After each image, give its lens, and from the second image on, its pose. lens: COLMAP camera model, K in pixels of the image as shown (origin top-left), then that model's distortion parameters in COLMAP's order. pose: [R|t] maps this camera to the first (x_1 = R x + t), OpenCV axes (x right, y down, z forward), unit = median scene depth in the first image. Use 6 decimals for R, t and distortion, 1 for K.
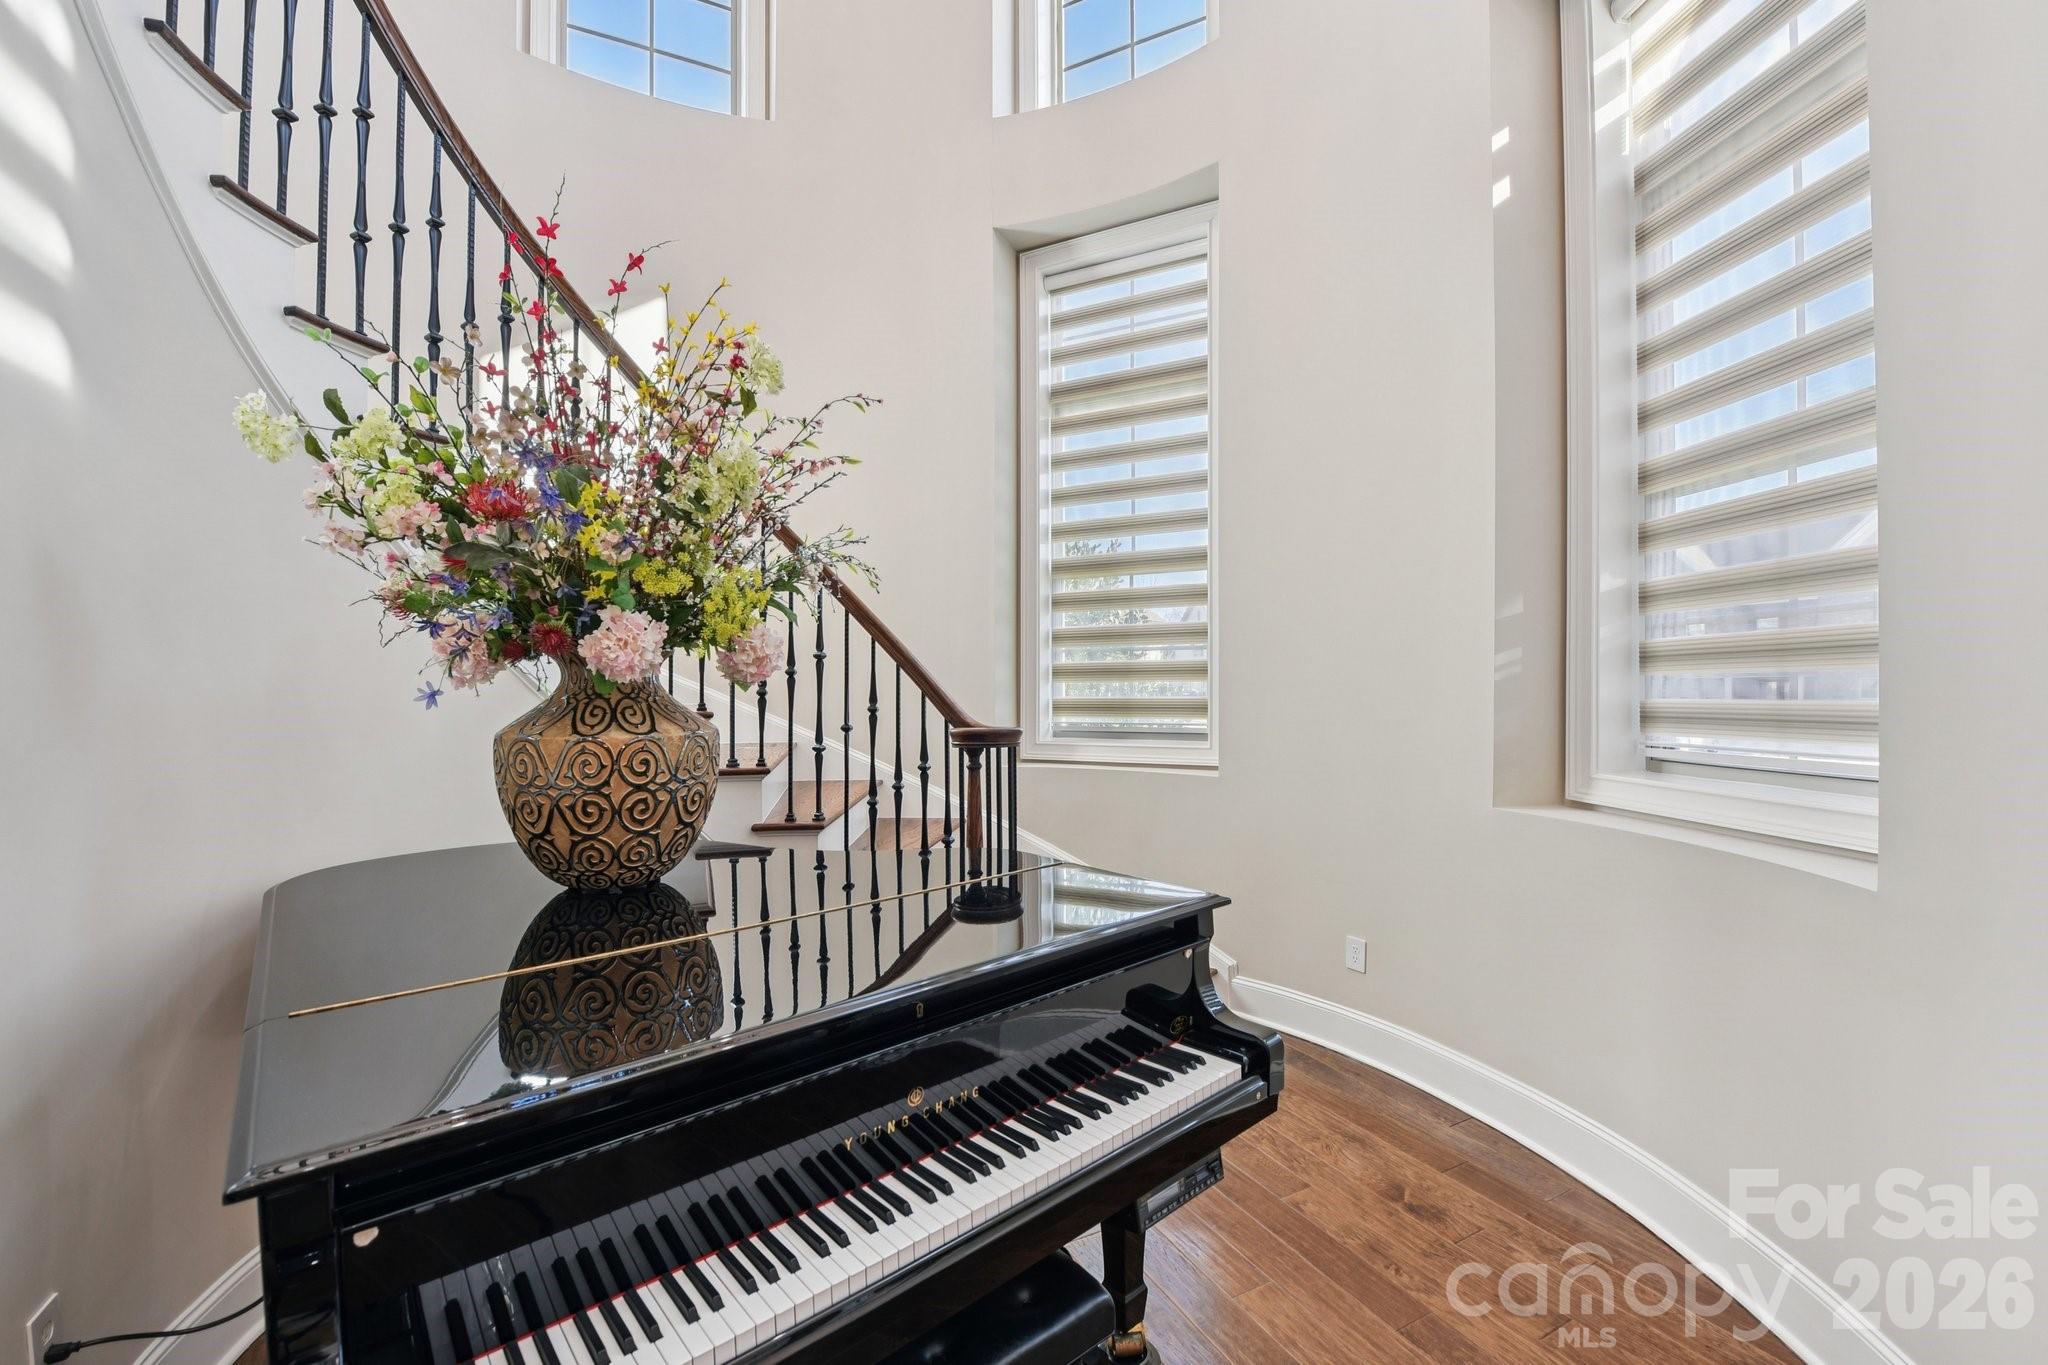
lens RADIAL K [[840.9, 0, 1024.0], [0, 840.9, 682.5], [0, 0, 1]] dist [-0.000638, -0.000148]
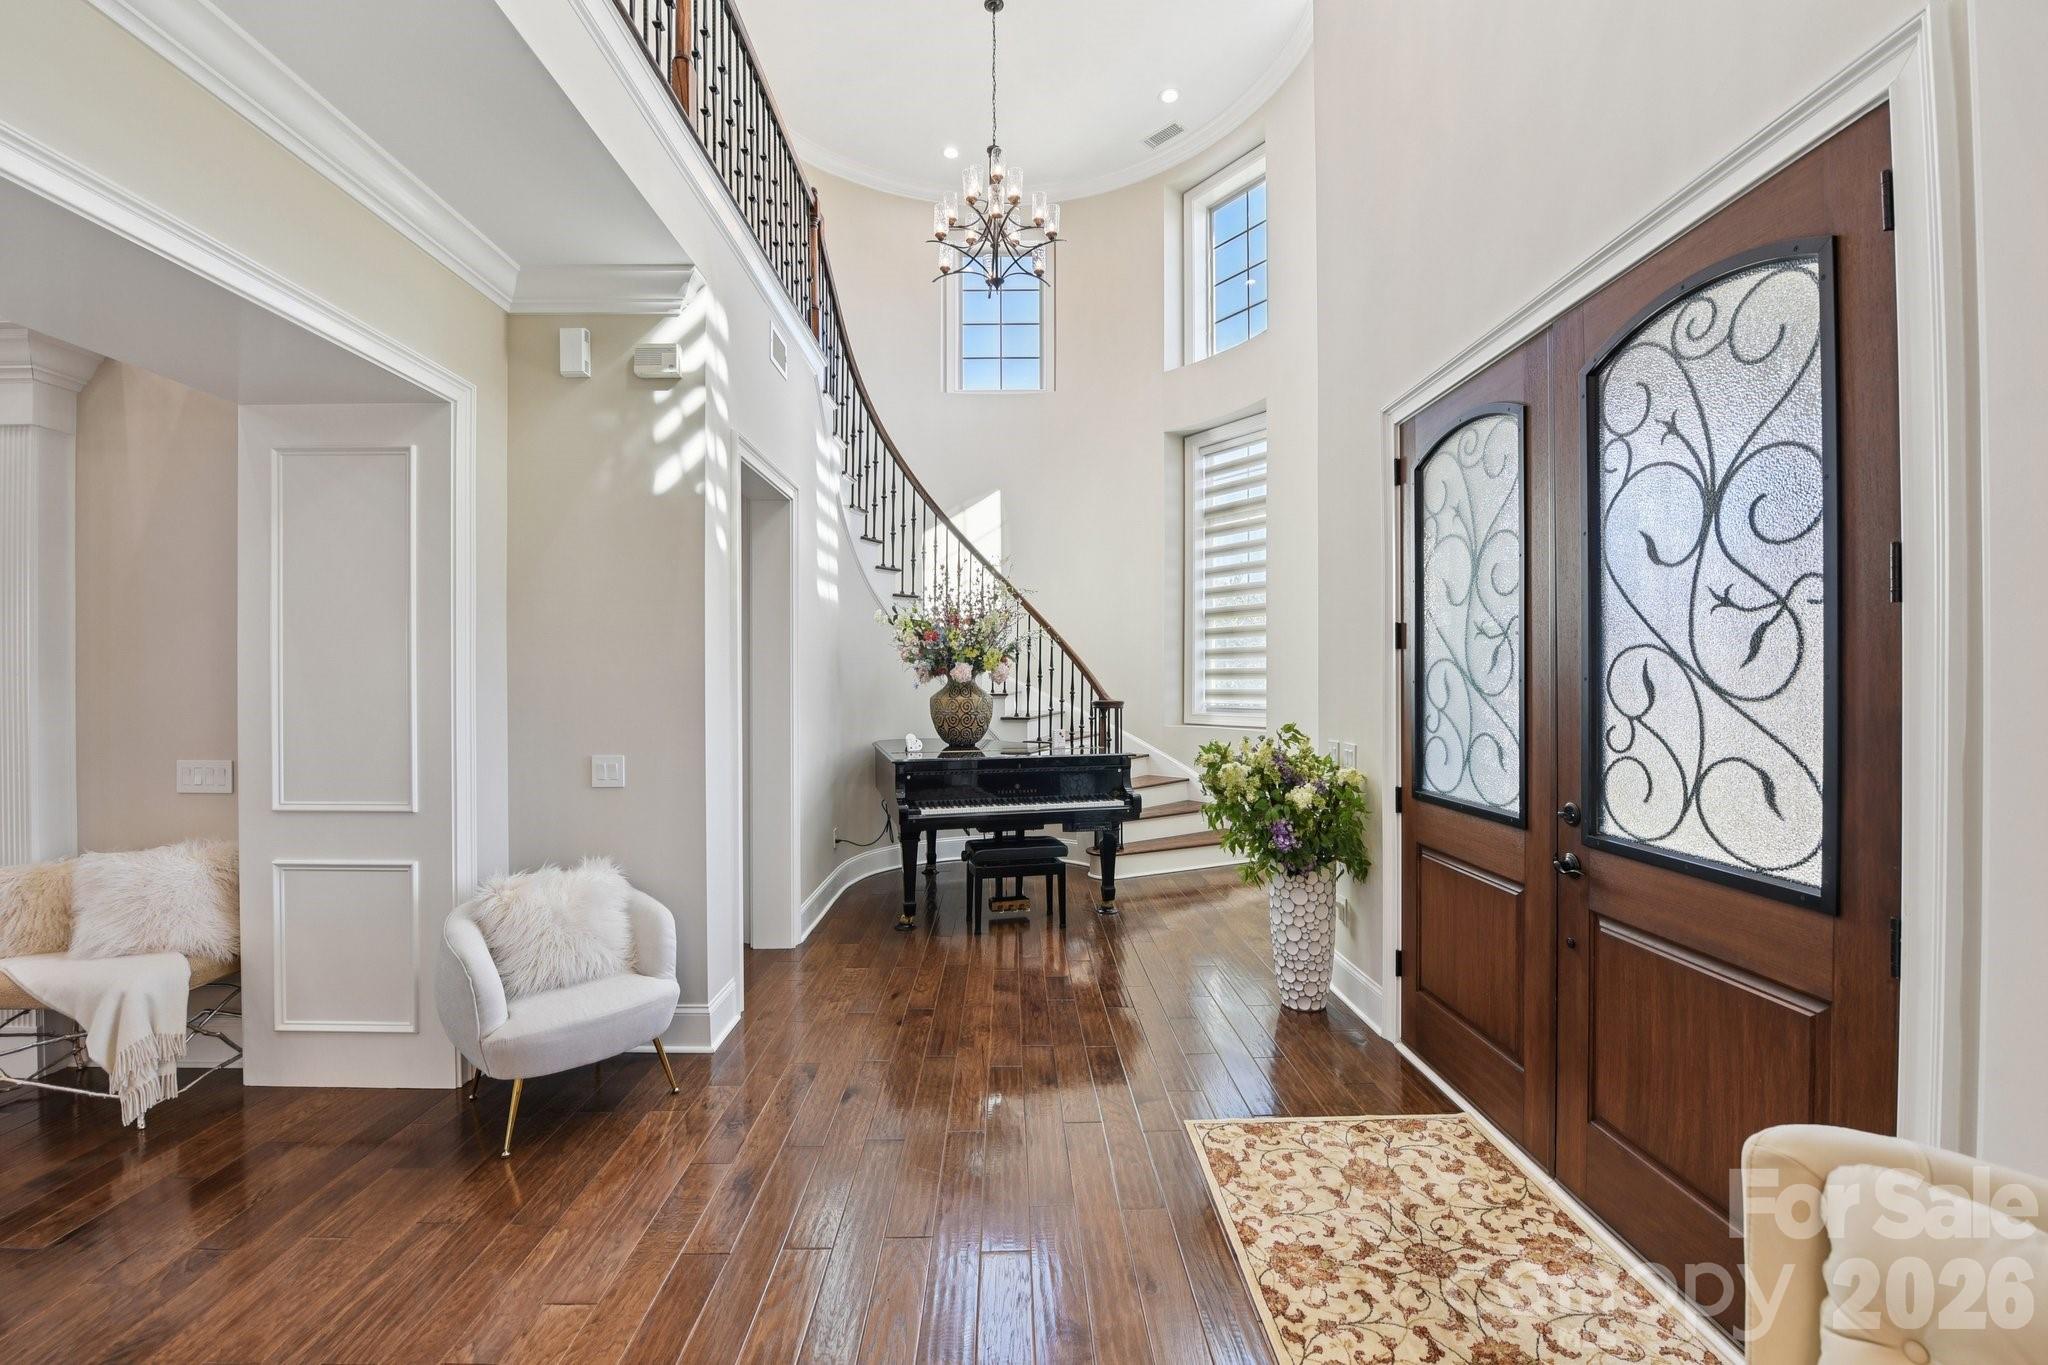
lens RADIAL K [[866.9, 0, 1024.0], [0, 866.9, 682.5], [0, 0, 1]] dist [0.000124, 0.000000]
pose [[0.893733, 0.004802, -0.448574, 0.946318], [0.000583, 0.999929, 0.011866, -0.030187], [0.448600, -0.010867, 0.893667, -1.451641]]
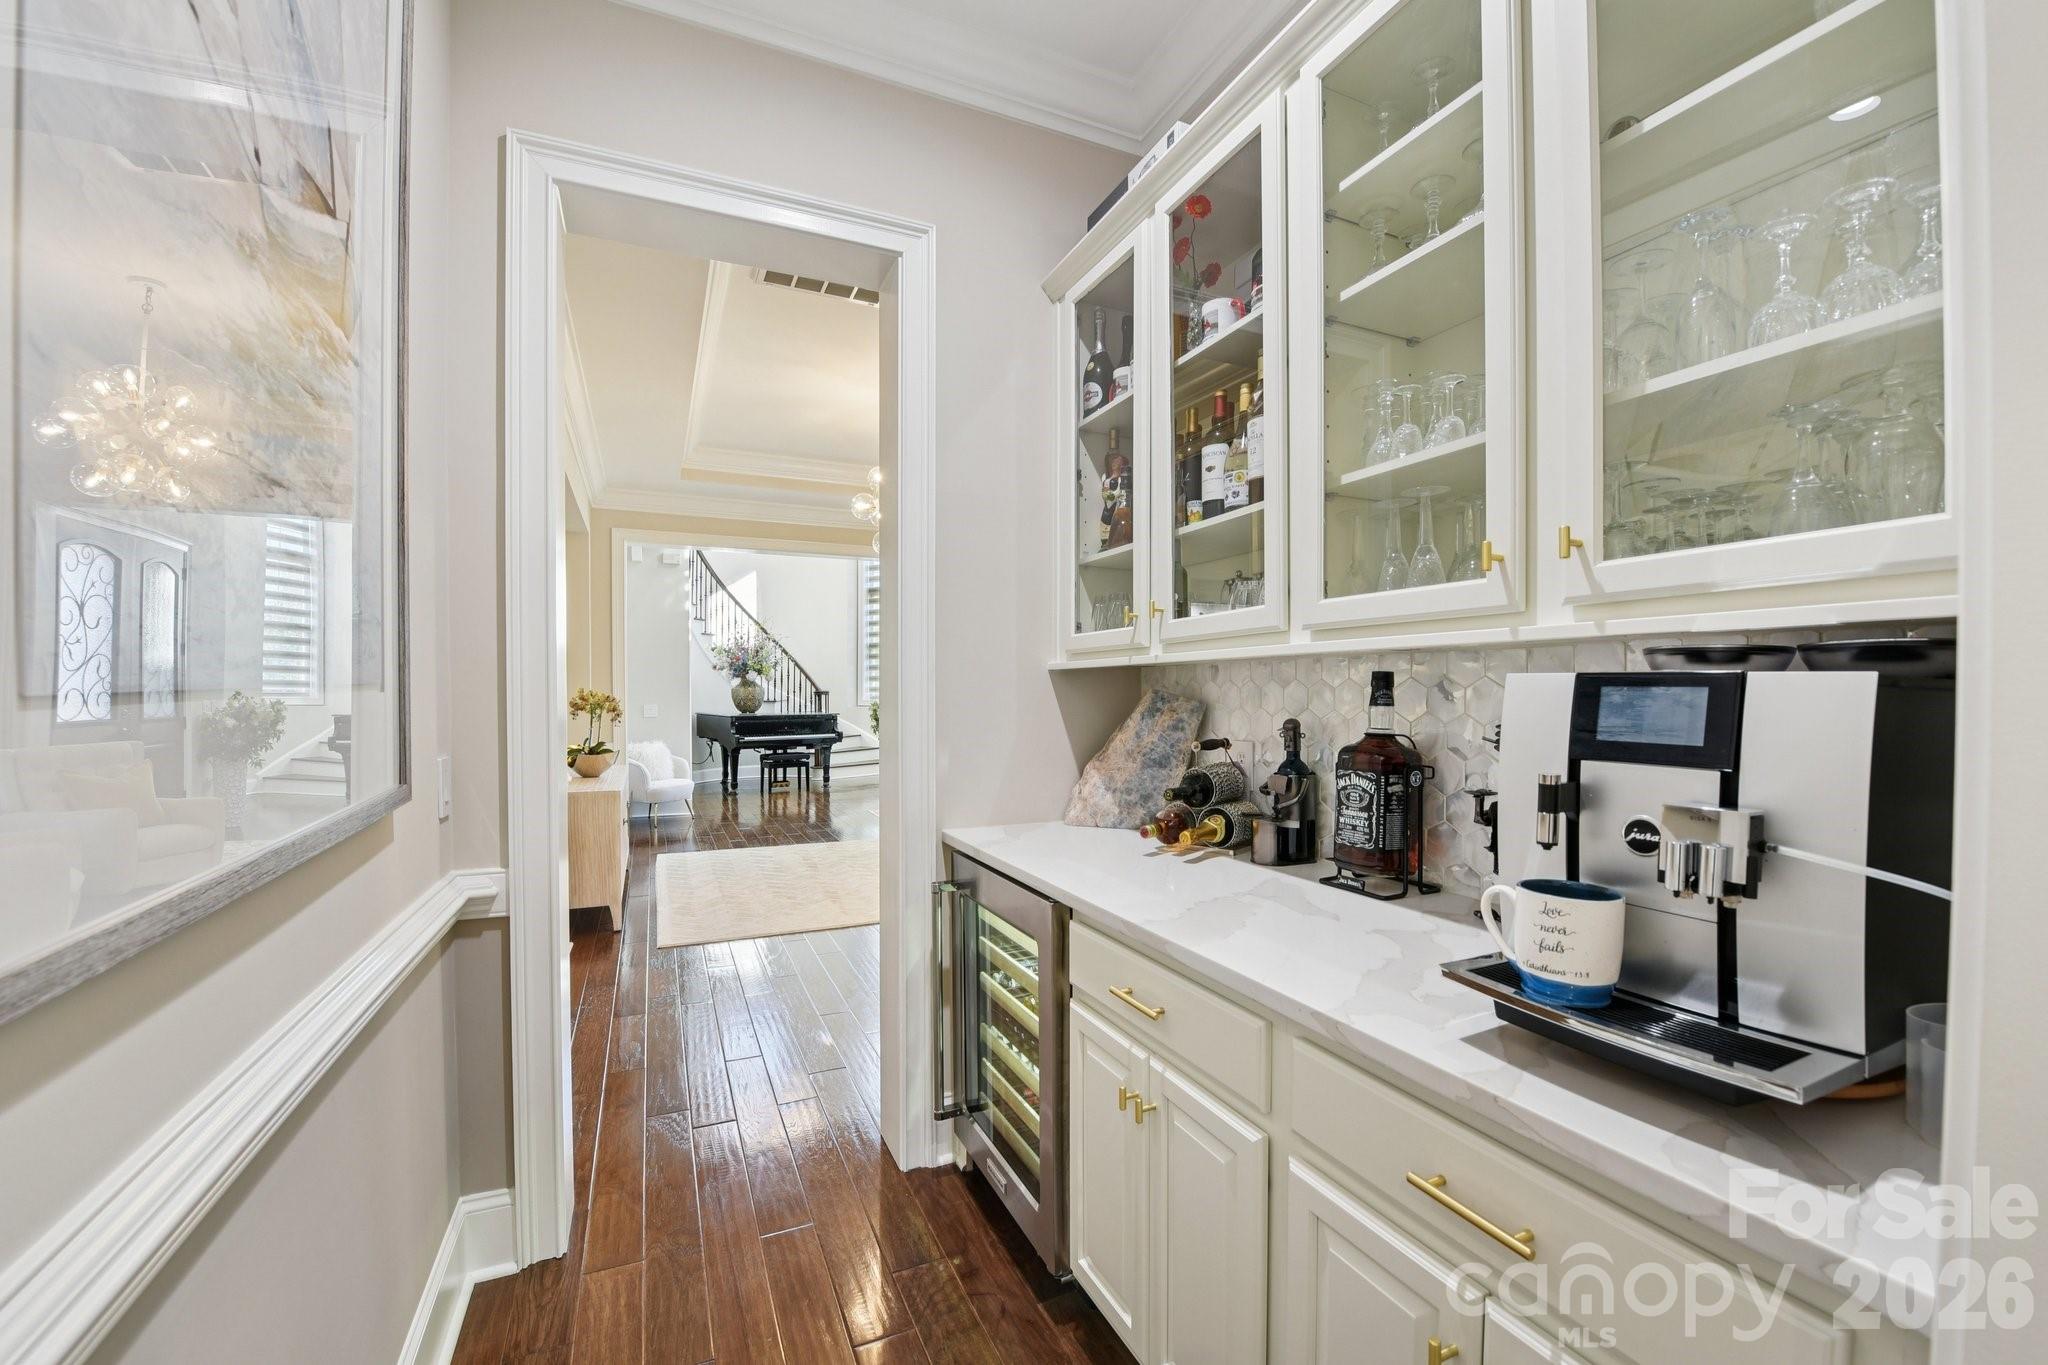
lens RADIAL K [[840.9, 0, 1024.0], [0, 840.9, 682.5], [0, 0, 1]] dist [-0.000638, -0.000148]
pose [[0.997564, 0.014753, -0.068179, 1.593453], [-0.014611, 0.999890, 0.002586, -0.026137], [0.068209, -0.001584, 0.997670, -4.093359]]
